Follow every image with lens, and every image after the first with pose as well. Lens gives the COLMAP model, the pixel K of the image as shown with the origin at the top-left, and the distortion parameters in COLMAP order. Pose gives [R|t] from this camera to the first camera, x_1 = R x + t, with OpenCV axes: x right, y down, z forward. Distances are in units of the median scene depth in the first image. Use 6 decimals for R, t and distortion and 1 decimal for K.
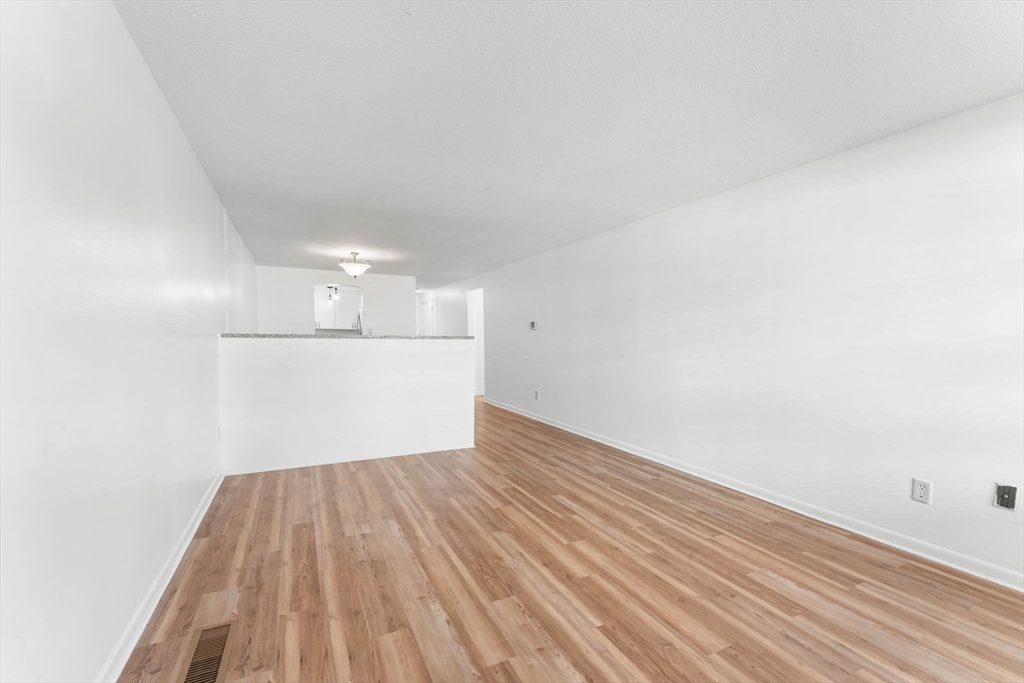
lens RADIAL K [[418.6, 0, 506.6], [0, 418.6, 338.5], [0, 0, 1]] dist [-0.000712, -0.000372]
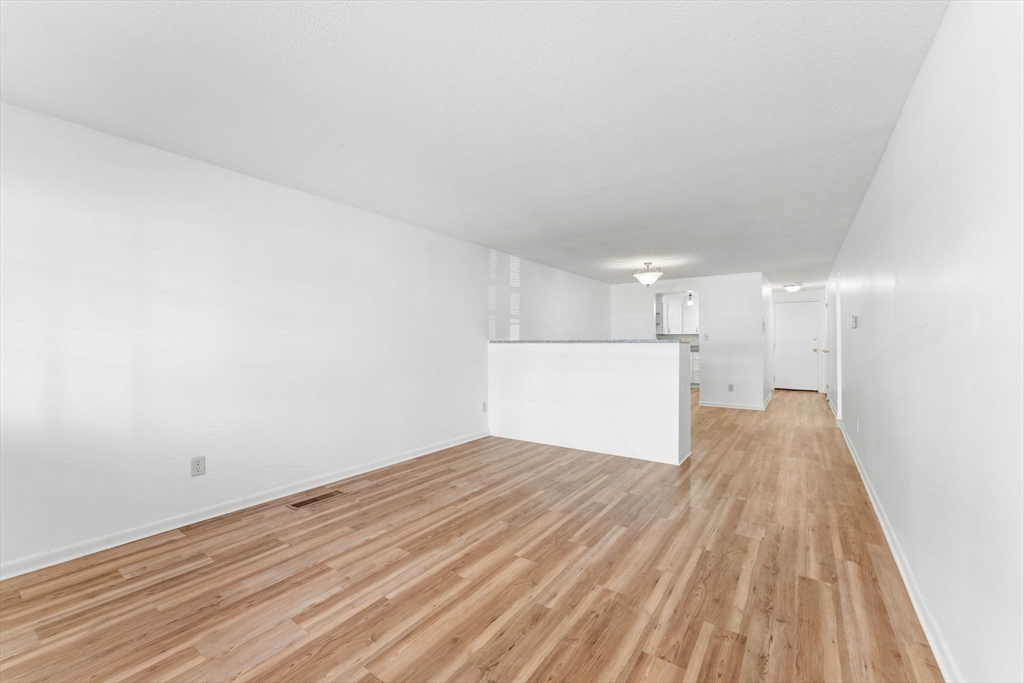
lens RADIAL K [[418.6, 0, 506.6], [0, 418.6, 338.5], [0, 0, 1]] dist [-0.000712, -0.000372]
pose [[0.481984, -0.017380, -0.876008, 0.887559], [0.004671, 0.999840, -0.017267, 0.026433], [0.876167, 0.004230, 0.481988, 0.500648]]
